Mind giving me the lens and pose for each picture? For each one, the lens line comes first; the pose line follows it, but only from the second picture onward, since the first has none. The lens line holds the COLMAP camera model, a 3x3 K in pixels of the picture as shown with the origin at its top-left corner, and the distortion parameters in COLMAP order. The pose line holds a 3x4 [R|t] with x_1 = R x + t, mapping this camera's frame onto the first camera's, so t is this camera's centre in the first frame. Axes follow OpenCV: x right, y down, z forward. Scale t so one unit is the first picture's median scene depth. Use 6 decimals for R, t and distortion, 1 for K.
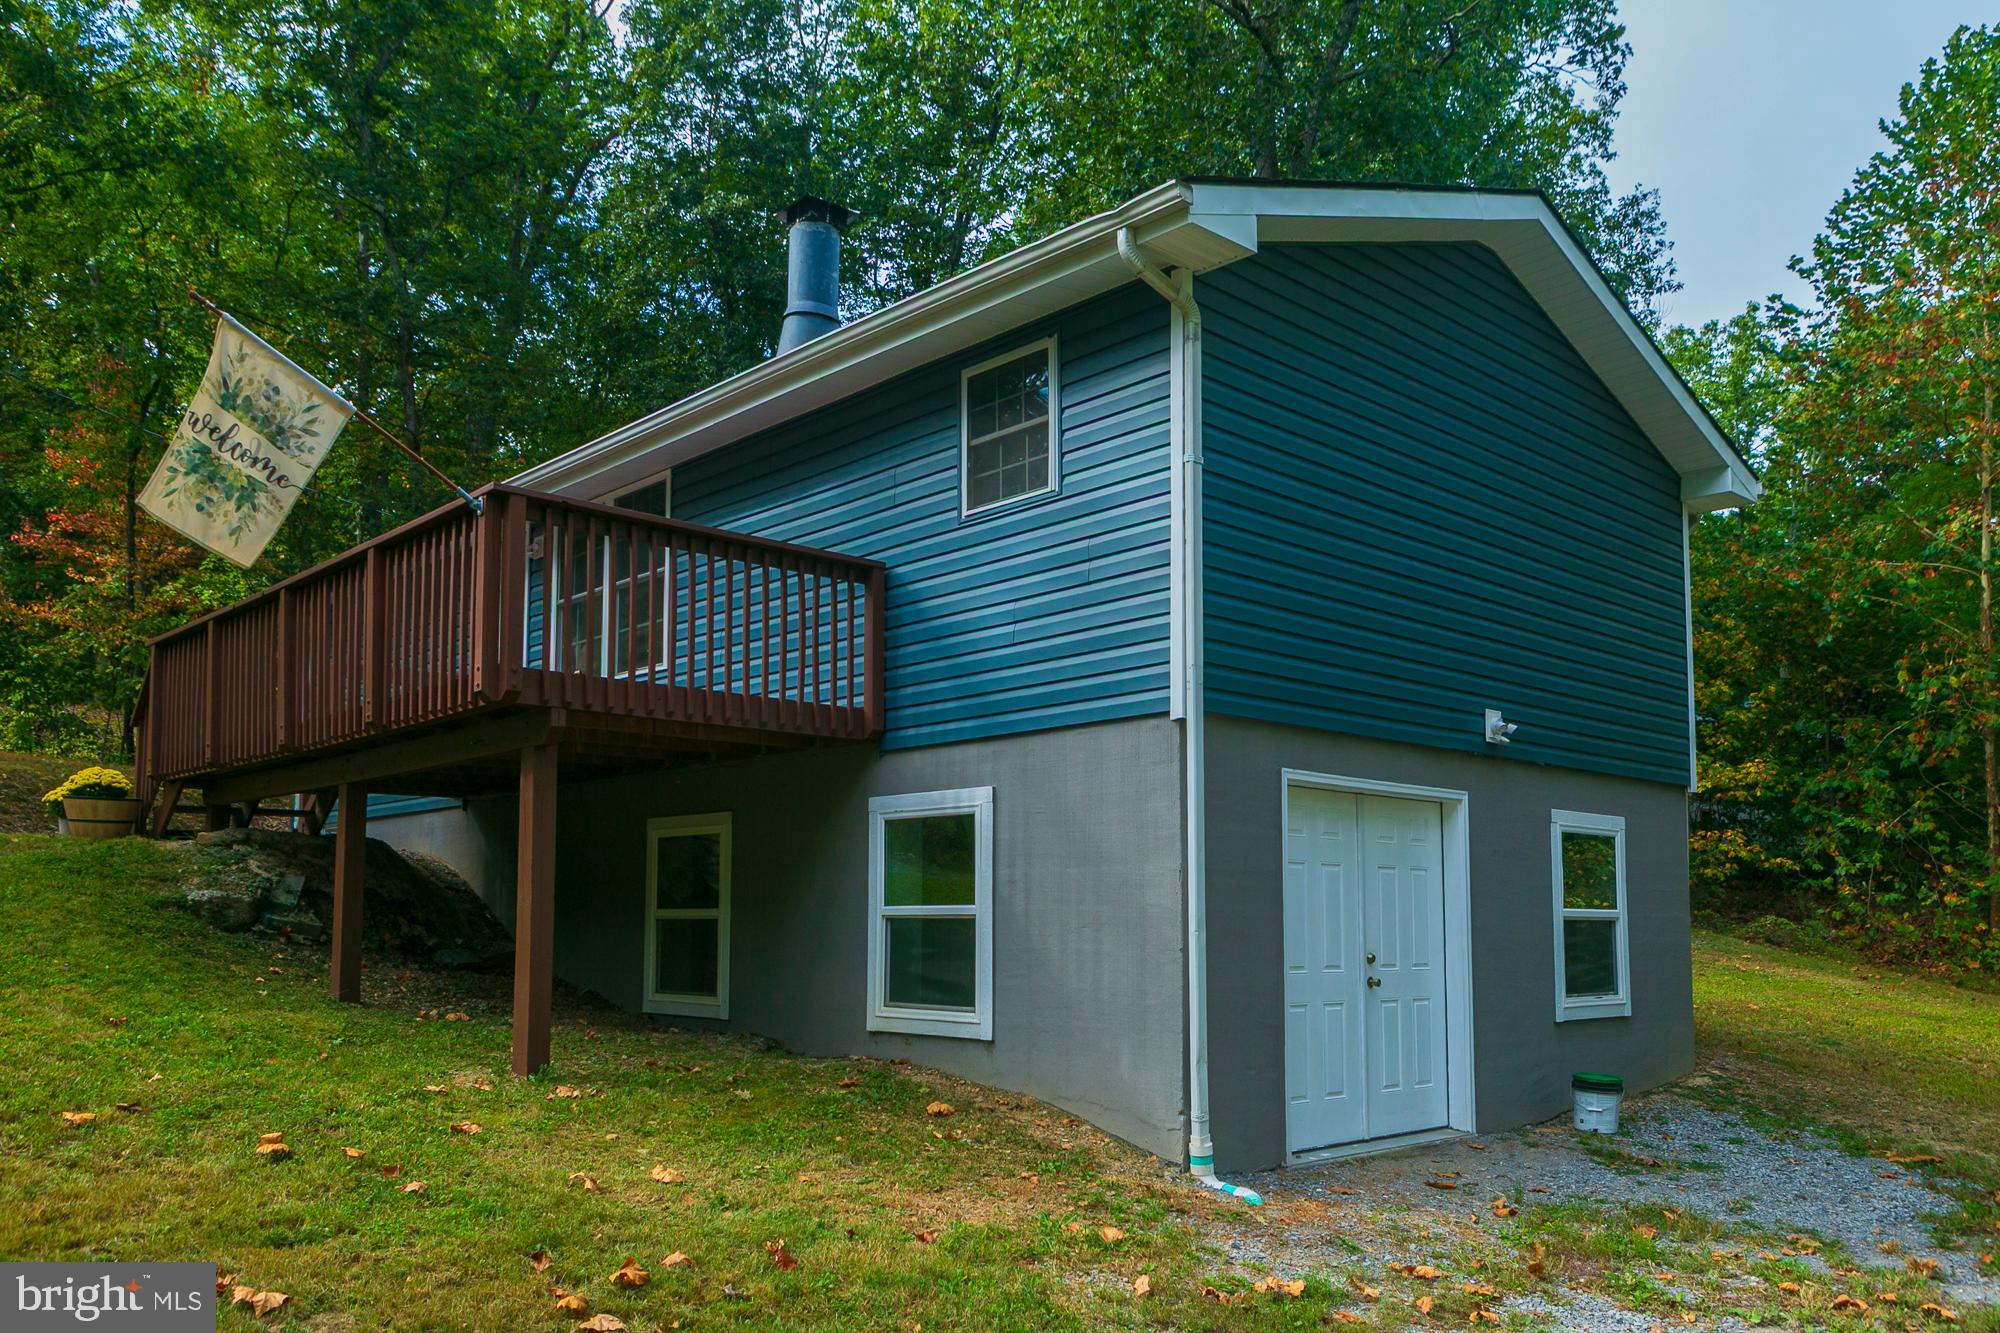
lens RADIAL K [[1567.7, 0, 1003.6], [0, 1567.7, 806.0], [0, 0, 1]] dist [-0.001248, -0.000350]
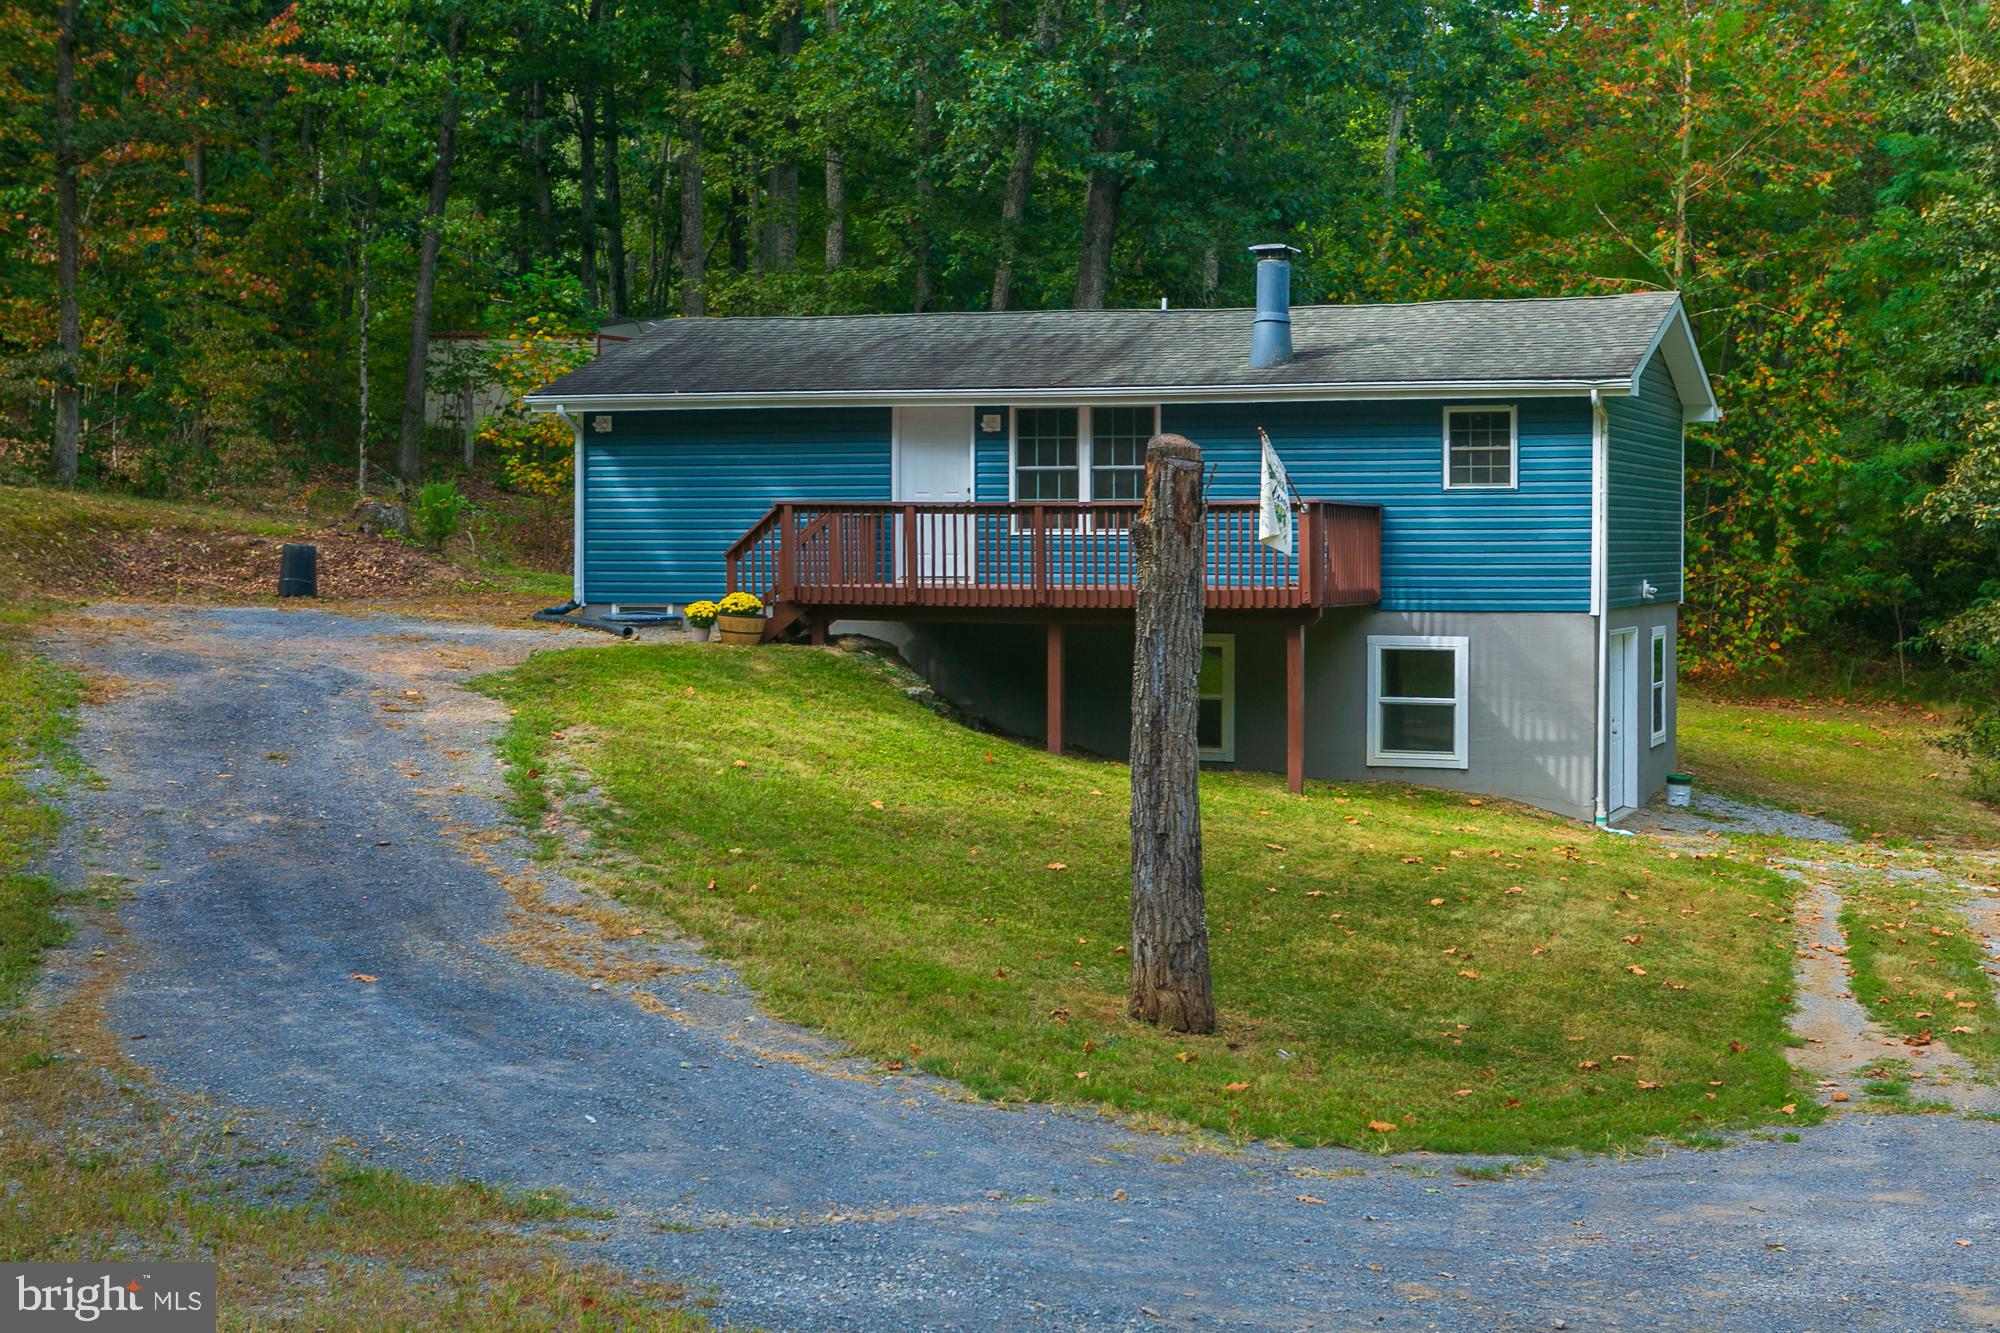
lens RADIAL K [[2909.7, 0, 1000.0], [0, 2909.7, 666.5], [0, 0, 1]] dist [-0.010058, -0.029005]
pose [[0.905456, -0.019599, 0.423987, -1.949418], [-0.032998, 0.992659, 0.116356, -0.356405], [-0.423155, -0.119346, 0.898163, -1.871807]]
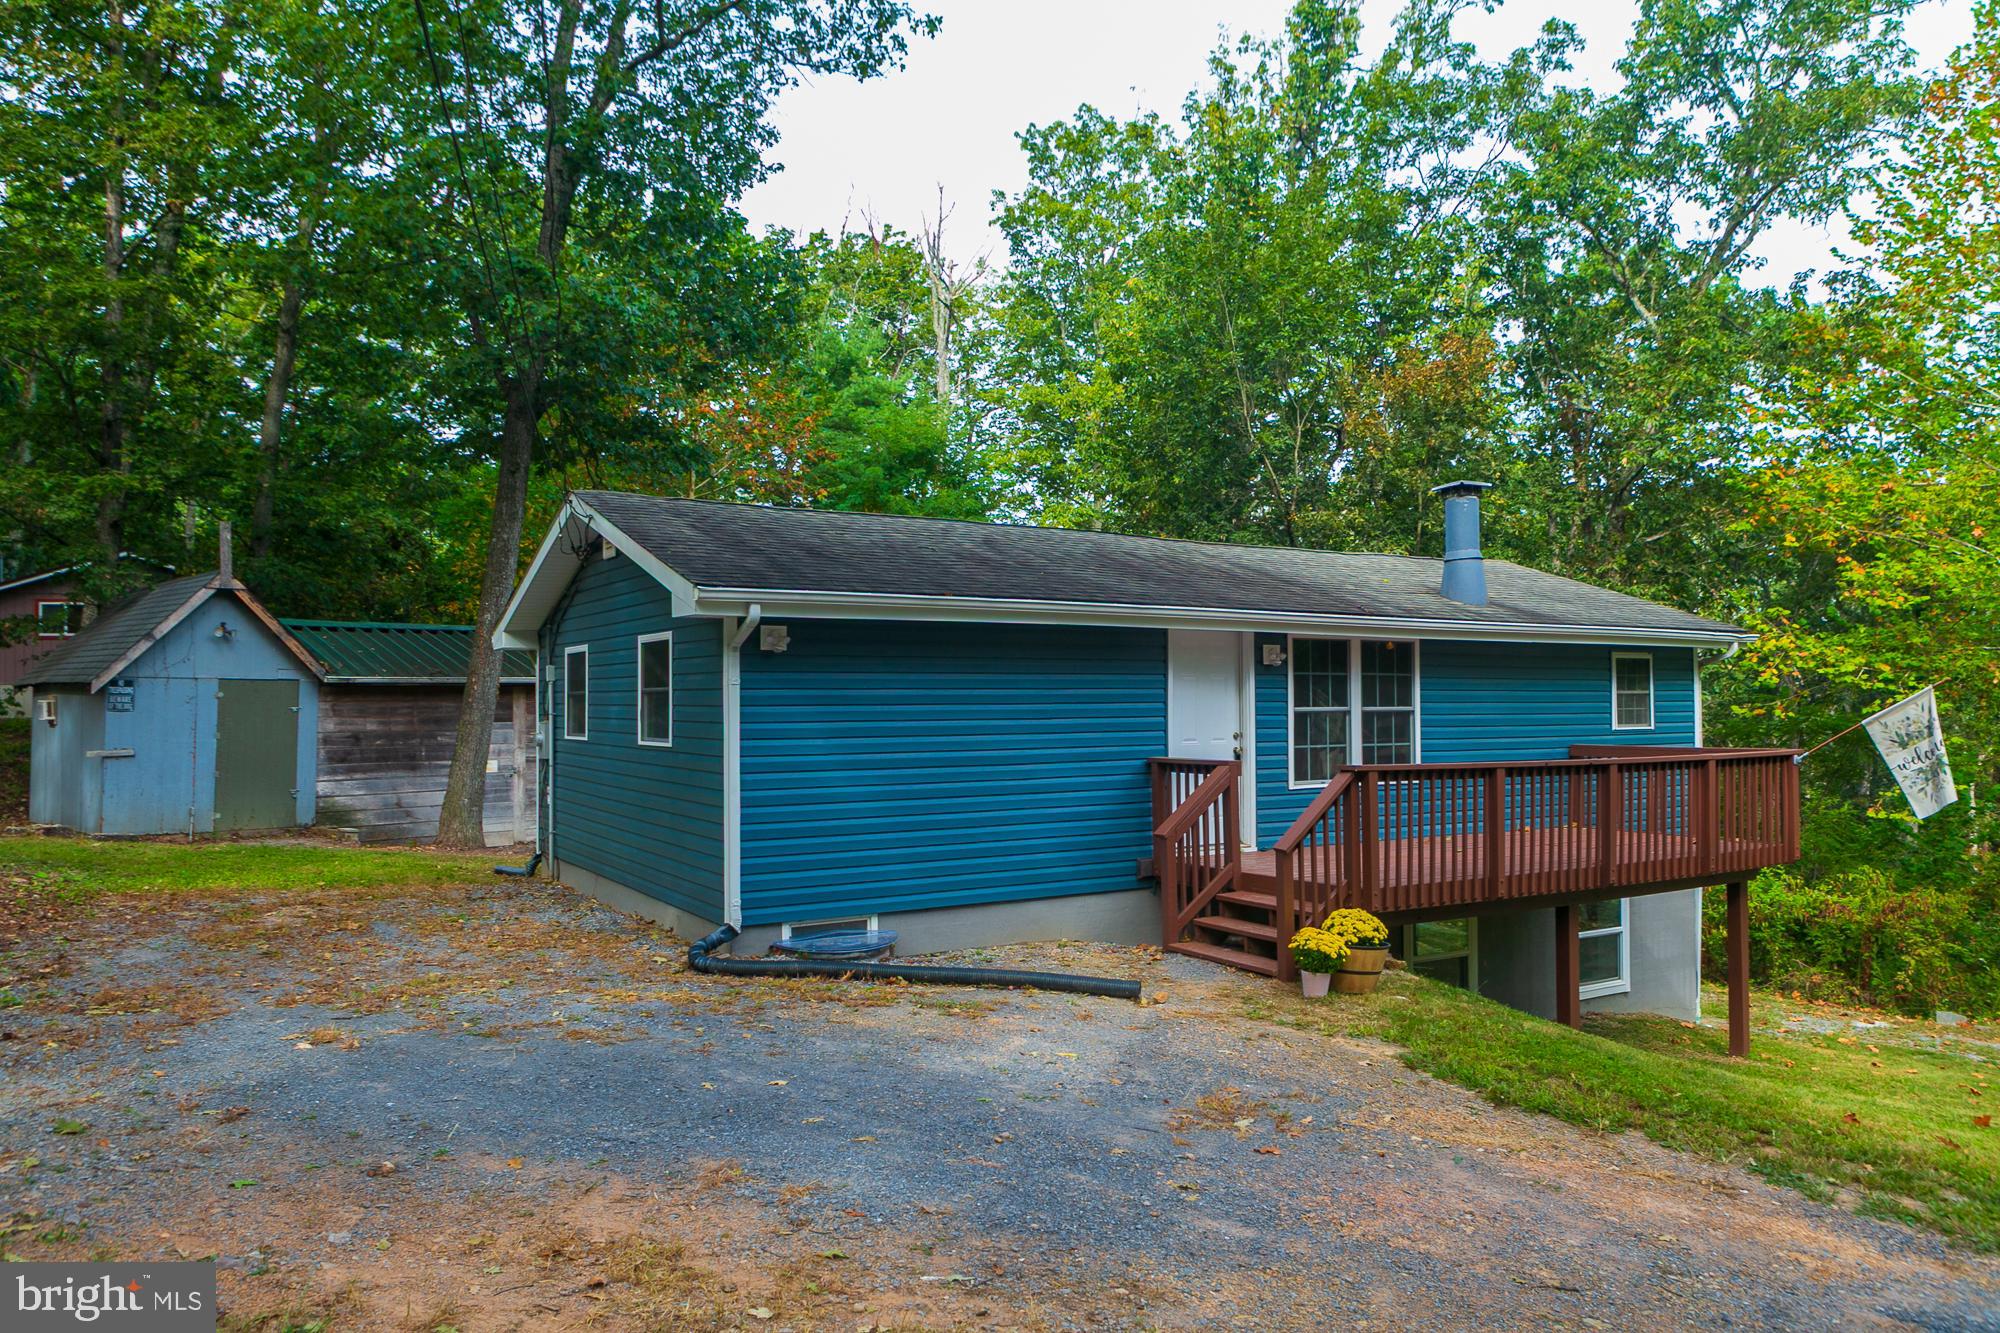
lens RADIAL K [[1401.4, 0, 995.9], [0, 1401.4, 674.1], [0, 0, 1]] dist [-0.035312, 0.034572]
pose [[0.202725, 0.012965, 0.979150, -1.882581], [-0.076877, 0.997037, 0.002715, -0.198162], [-0.976213, -0.075824, 0.203121, 1.400659]]
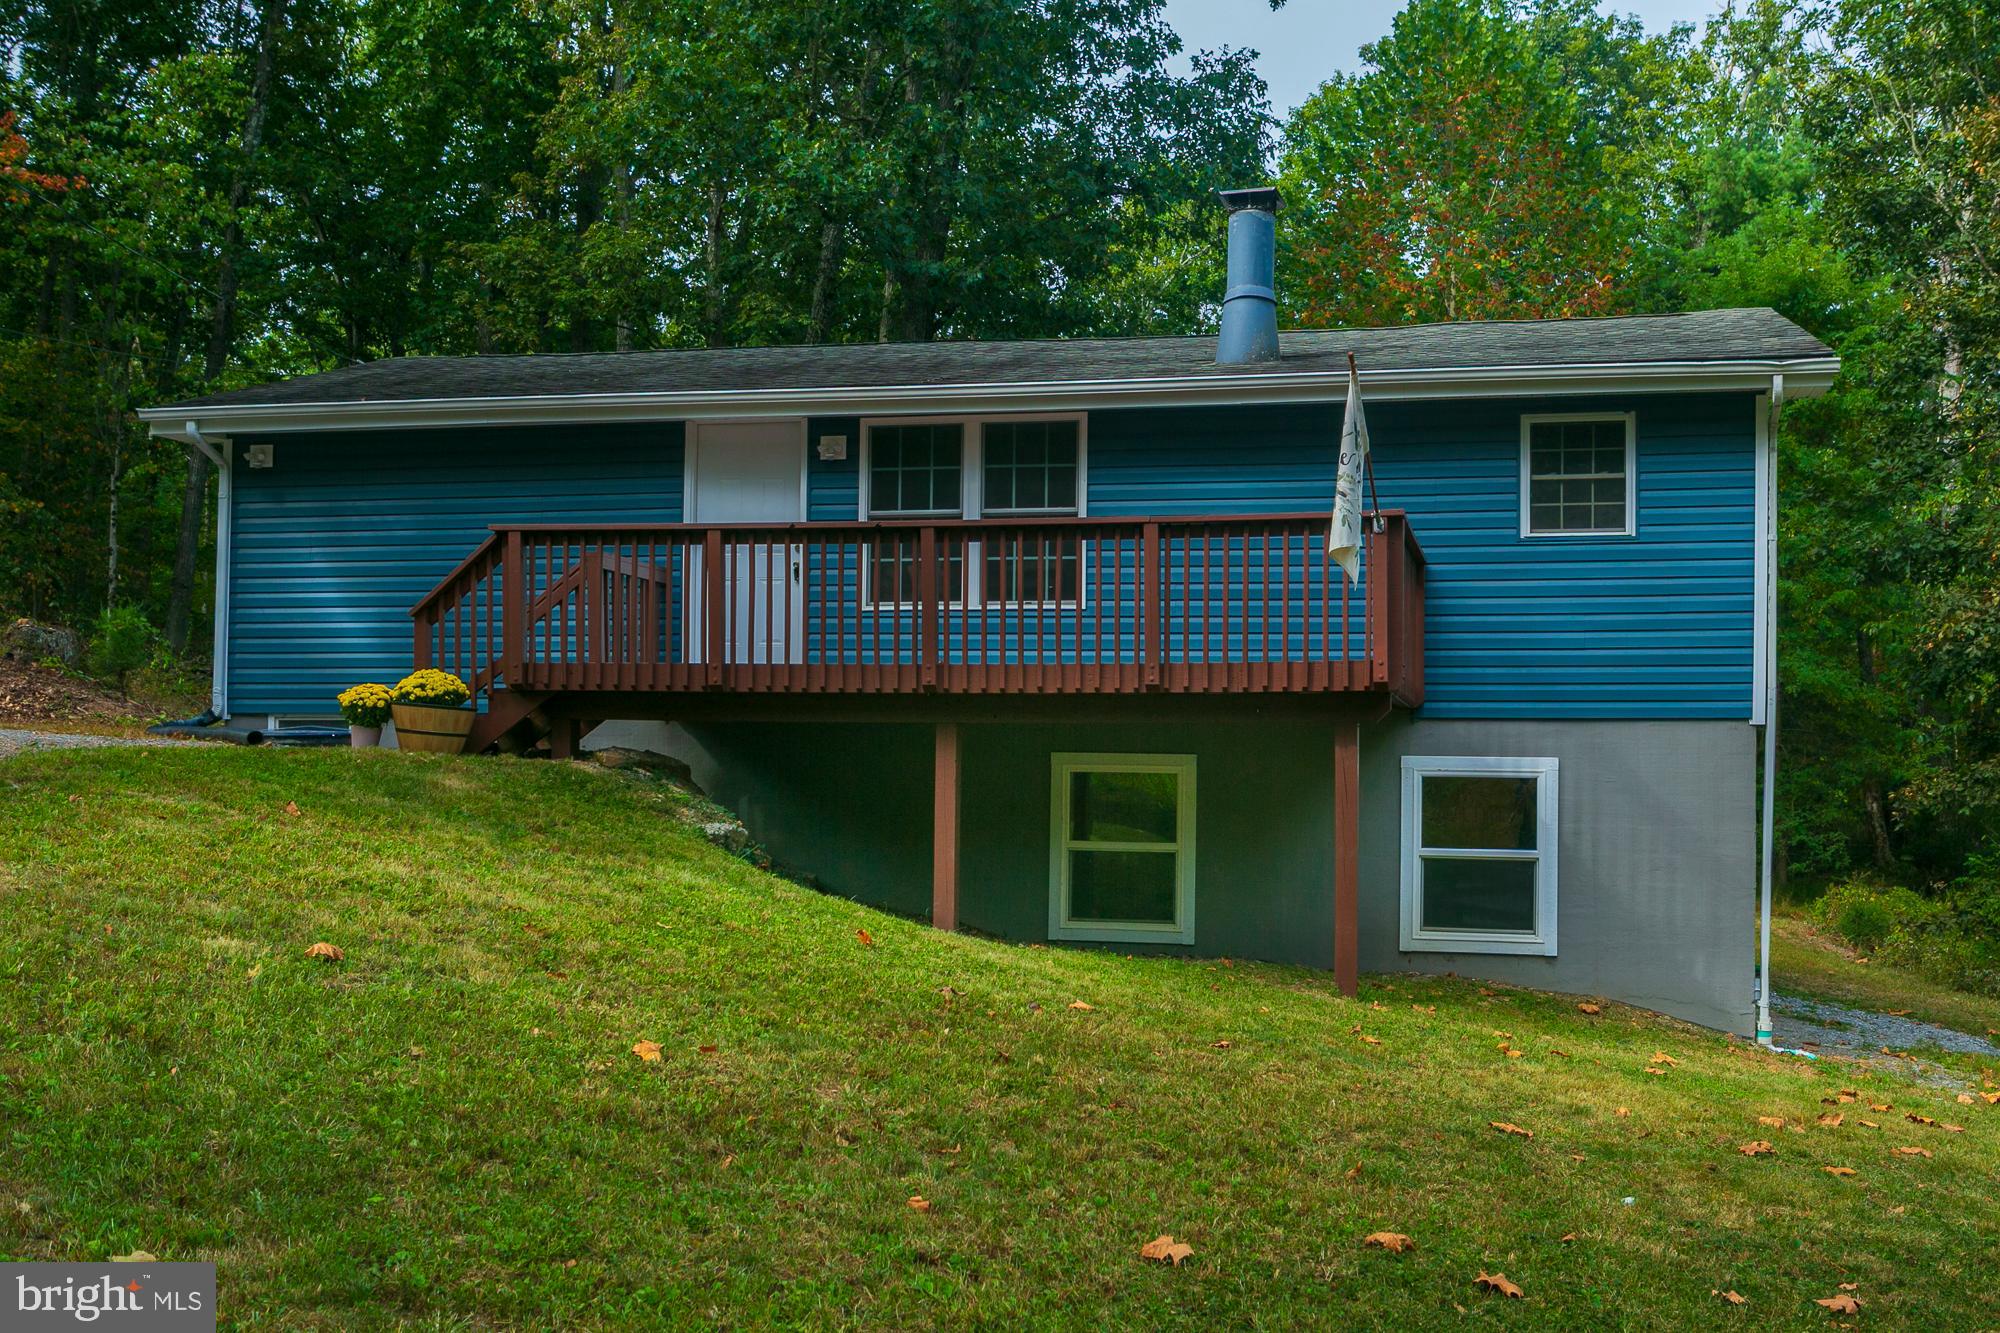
lens RADIAL K [[1971.8, 0, 1054.5], [0, 1971.8, 777.8], [0, 0, 1]] dist [-0.003250, -0.001812]
pose [[0.829184, 0.014134, 0.558797, -1.195575], [-0.056214, 0.996721, 0.058204, -0.064339], [-0.556142, -0.079674, 0.827259, -0.096036]]
